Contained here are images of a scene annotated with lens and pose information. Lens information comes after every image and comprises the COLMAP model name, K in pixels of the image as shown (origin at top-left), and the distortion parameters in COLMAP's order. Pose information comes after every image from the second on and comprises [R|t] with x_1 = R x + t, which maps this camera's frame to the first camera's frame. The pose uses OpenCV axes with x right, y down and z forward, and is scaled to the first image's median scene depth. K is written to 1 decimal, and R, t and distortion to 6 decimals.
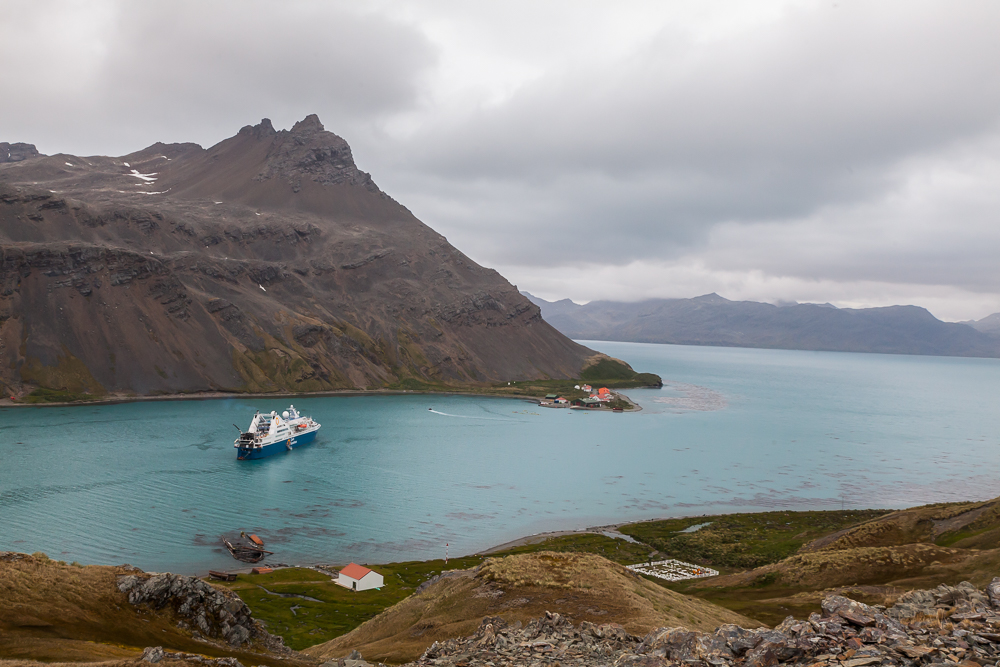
lens RADIAL K [[1001.9, 0, 499.1], [0, 1001.9, 328.2], [0, 0, 1]] dist [0.003895, 0.000000]
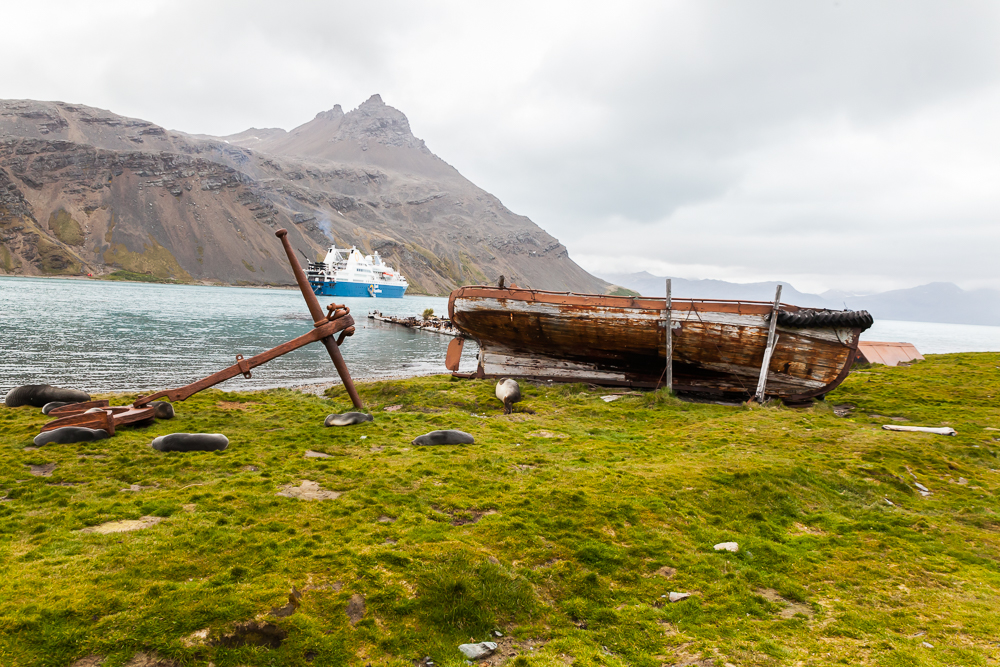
lens RADIAL K [[676.4, 0, 503.3], [0, 676.4, 333.7], [0, 0, 1]] dist [-0.010859, -0.014751]
pose [[0.999729, 0.006908, 0.022210, -0.065601], [-0.008026, 0.998684, 0.050650, 0.054947], [-0.021831, -0.050814, 0.998470, 0.216292]]
